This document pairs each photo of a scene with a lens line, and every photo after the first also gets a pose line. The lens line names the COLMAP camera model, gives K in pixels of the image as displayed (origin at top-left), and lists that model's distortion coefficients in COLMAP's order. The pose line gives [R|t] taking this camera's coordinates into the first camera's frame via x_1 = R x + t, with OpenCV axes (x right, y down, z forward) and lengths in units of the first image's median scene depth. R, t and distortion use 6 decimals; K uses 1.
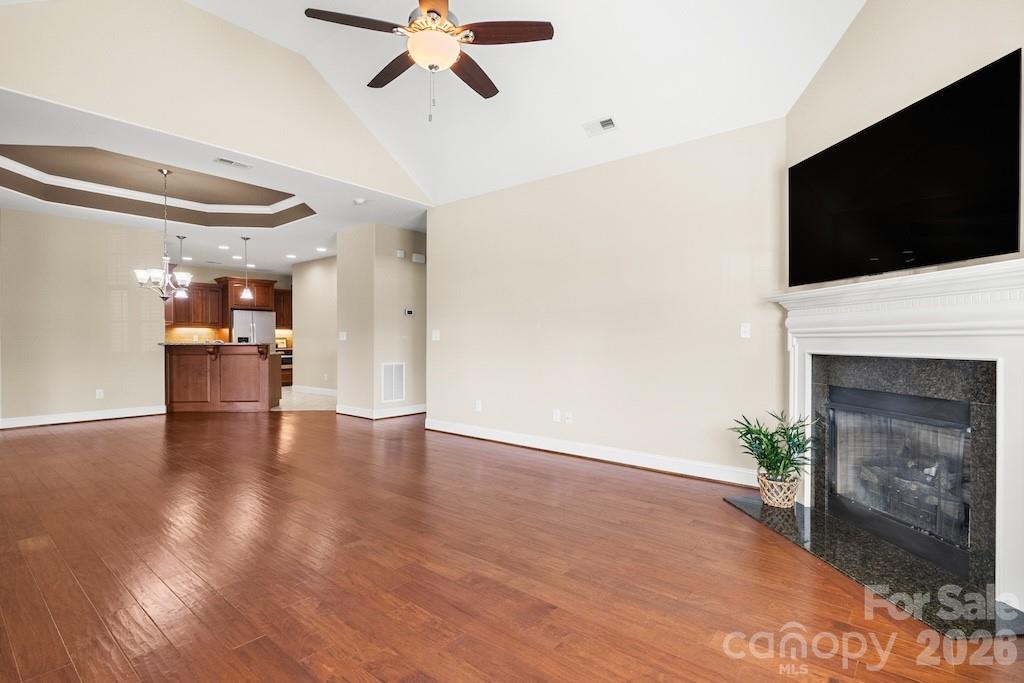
lens RADIAL K [[508.9, 0, 511.2], [0, 508.9, 340.7], [0, 0, 1]] dist [-0.000565, 0.000048]
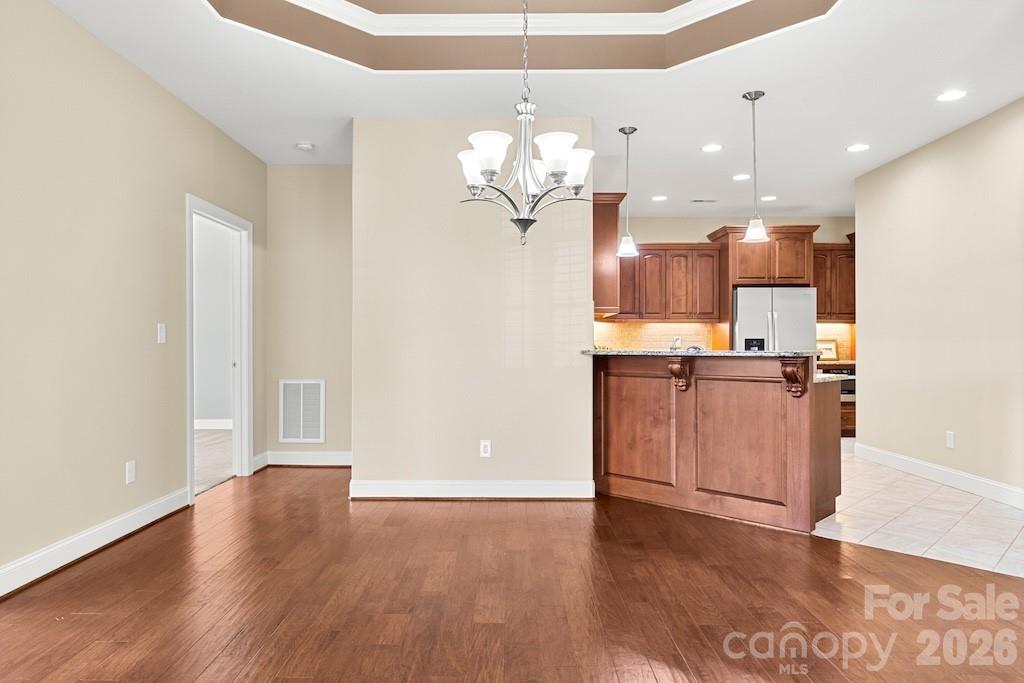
lens RADIAL K [[620.3, 0, 516.8], [0, 620.3, 344.6], [0, 0, 1]] dist [-0.016959, 0.001467]
pose [[0.647236, 0.000197, -0.762290, -0.258650], [-0.002881, 0.999993, -0.002187, 0.000616], [0.762284, 0.003612, 0.647232, 0.518935]]
